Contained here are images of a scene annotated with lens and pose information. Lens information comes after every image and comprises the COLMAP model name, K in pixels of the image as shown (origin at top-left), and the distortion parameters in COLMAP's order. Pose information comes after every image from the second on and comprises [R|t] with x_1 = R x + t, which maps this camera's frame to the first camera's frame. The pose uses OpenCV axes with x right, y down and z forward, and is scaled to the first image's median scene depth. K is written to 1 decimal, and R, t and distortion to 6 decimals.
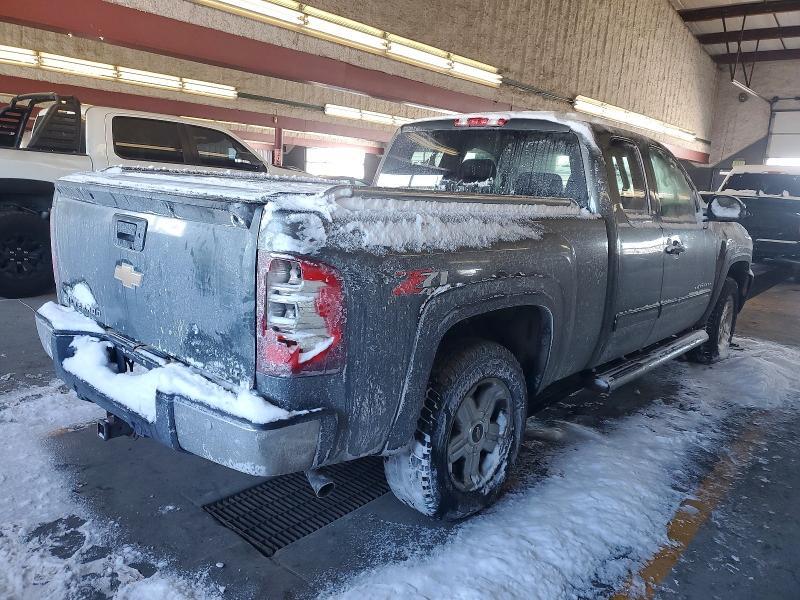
lens RADIAL K [[627.4, 0, 400.0], [0, 627.4, 300.0], [0, 0, 1]] dist [0.058610, -0.000968]
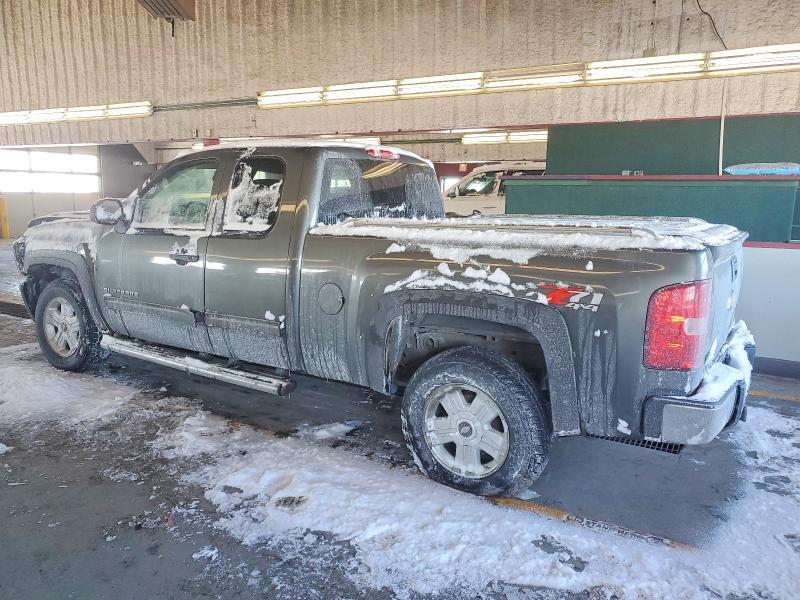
lens RADIAL K [[627.4, 0, 400.0], [0, 627.4, 300.0], [0, 0, 1]] dist [0.058610, -0.000968]
pose [[-0.188207, -0.233375, 0.953999, -1.338479], [0.162733, 0.950521, 0.264628, -0.435339], [-0.968554, 0.205052, -0.140917, 1.578378]]
